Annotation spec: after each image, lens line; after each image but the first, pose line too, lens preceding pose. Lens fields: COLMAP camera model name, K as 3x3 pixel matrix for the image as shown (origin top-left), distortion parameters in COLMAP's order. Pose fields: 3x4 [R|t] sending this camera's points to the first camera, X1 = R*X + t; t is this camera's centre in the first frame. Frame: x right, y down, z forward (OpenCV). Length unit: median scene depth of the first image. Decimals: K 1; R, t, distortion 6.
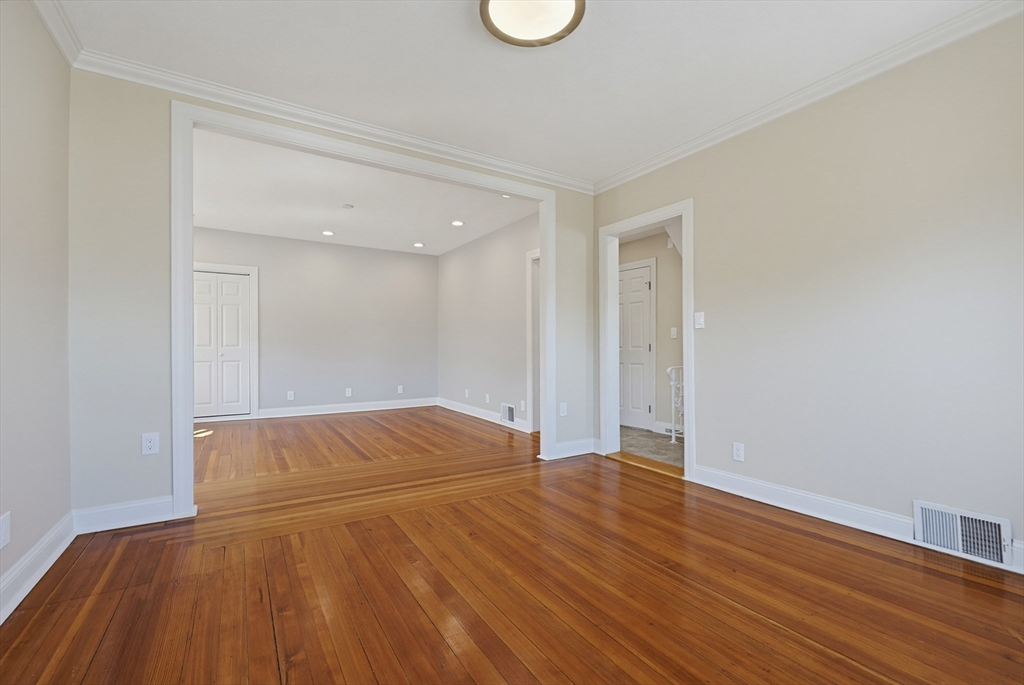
lens RADIAL K [[446.6, 0, 509.8], [0, 446.6, 347.6], [0, 0, 1]] dist [0.002693, -0.000693]
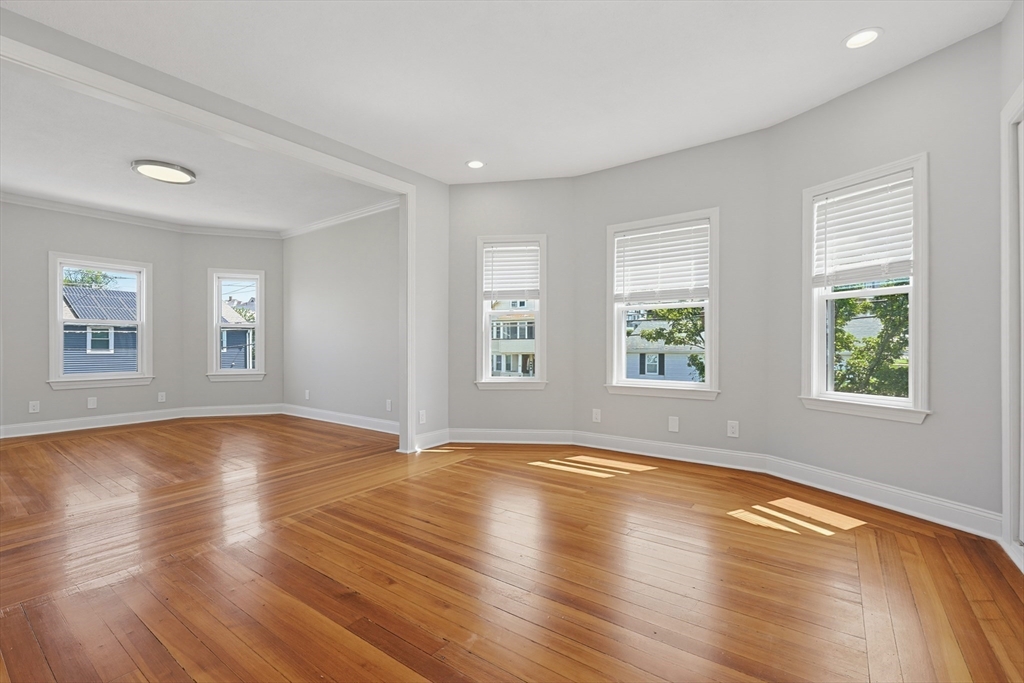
lens RADIAL K [[446.6, 0, 507.9], [0, 446.6, 344.3], [0, 0, 1]] dist [0.002693, -0.000693]
pose [[-0.927379, 0.003589, -0.374106, -0.316460], [0.002614, 0.999992, 0.003113, -0.001096], [0.374114, 0.001909, -0.927381, 1.731466]]
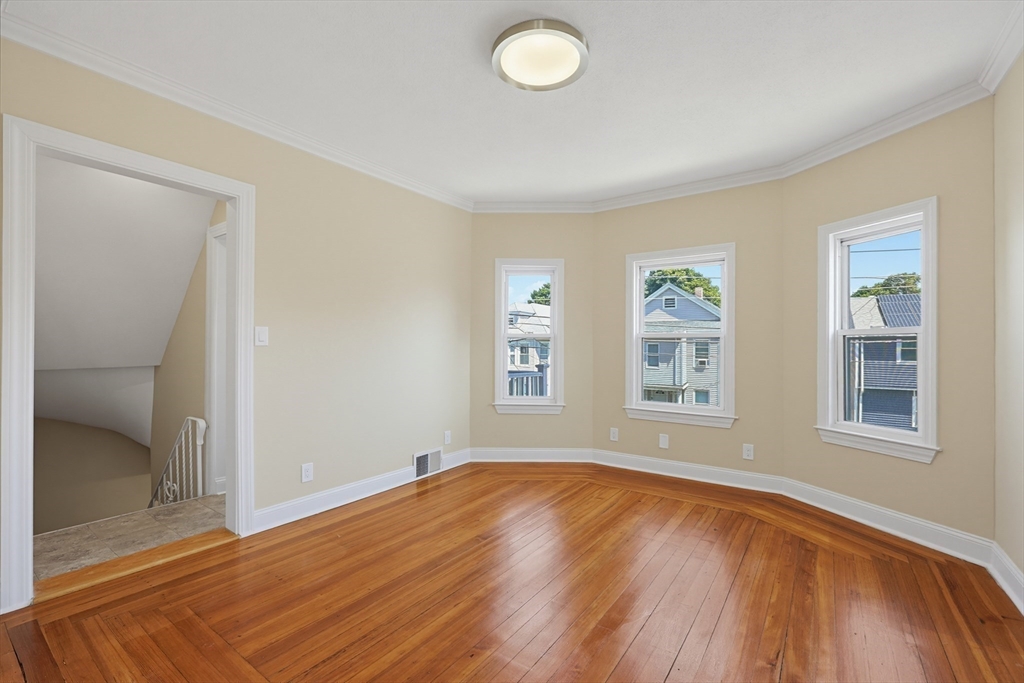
lens RADIAL K [[446.6, 0, 521.5], [0, 446.6, 342.4], [0, 0, 1]] dist [0.002693, -0.000693]
pose [[-0.408681, 0.011840, 0.912601, -0.459011], [-0.005015, 0.999872, -0.015217, -0.033439], [-0.912664, -0.010795, -0.408569, 0.745479]]
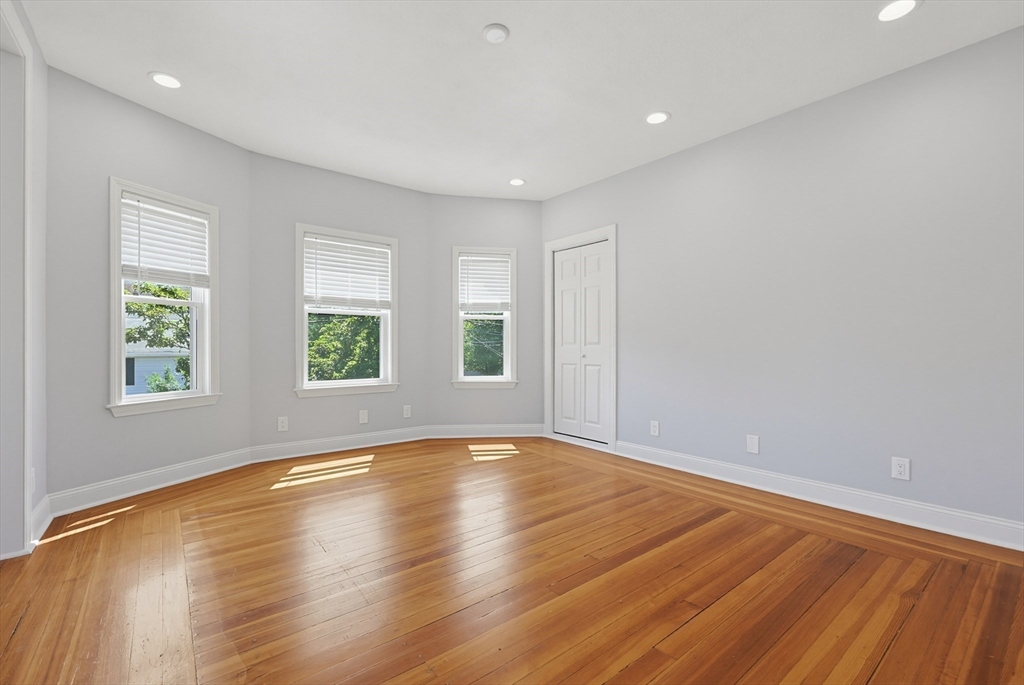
lens RADIAL K [[446.6, 0, 507.1], [0, 446.6, 345.0], [0, 0, 1]] dist [0.002693, -0.000693]
pose [[0.115098, -0.001230, -0.993353, 0.115403], [-0.004165, 0.999990, -0.001721, -0.001222], [0.993345, 0.004336, 0.115092, 1.207500]]
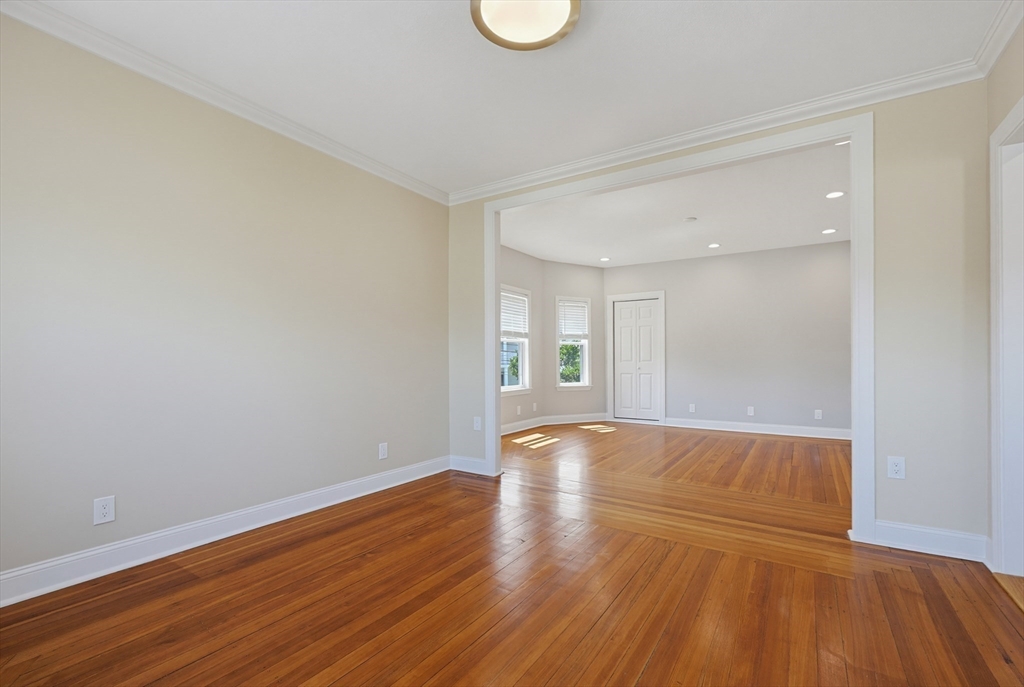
lens RADIAL K [[446.6, 0, 515.5], [0, 446.6, 360.3], [0, 0, 1]] dist [0.002693, -0.000693]
pose [[0.430535, -0.003956, -0.902565, 0.451155], [0.001865, 0.999992, -0.003494, -0.003908], [0.902572, -0.000179, 0.430539, 0.286986]]
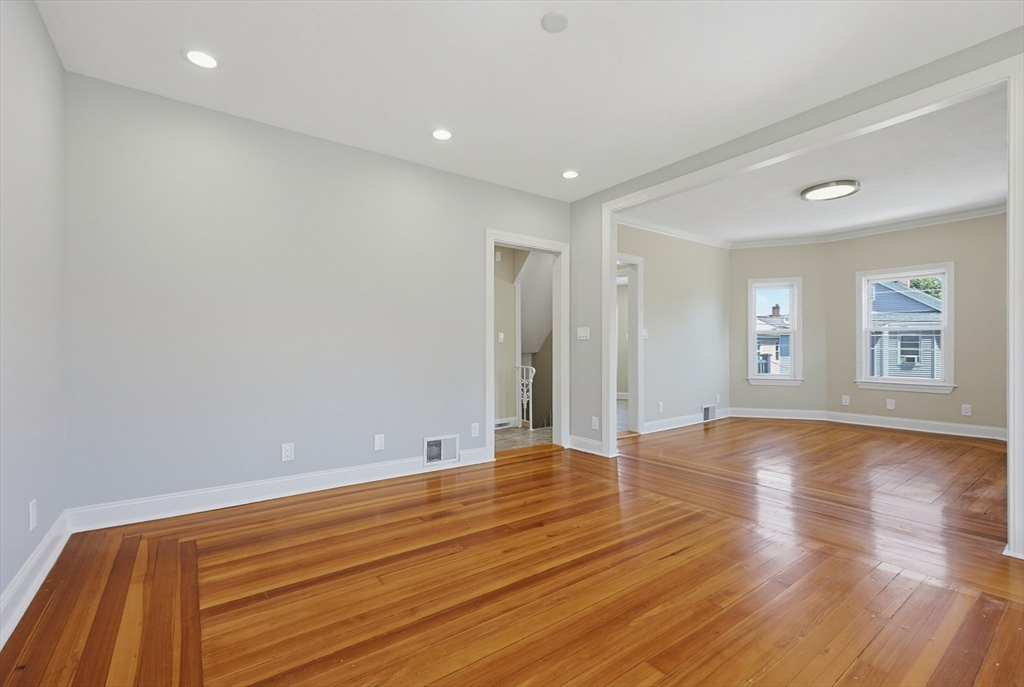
lens RADIAL K [[446.6, 0, 512.7], [0, 446.6, 348.6], [0, 0, 1]] dist [0.002693, -0.000693]
pose [[-0.083423, 0.001480, 0.996513, -0.985421], [0.004431, 0.999990, -0.001115, -0.007273], [-0.996504, 0.004322, -0.083428, 1.353303]]
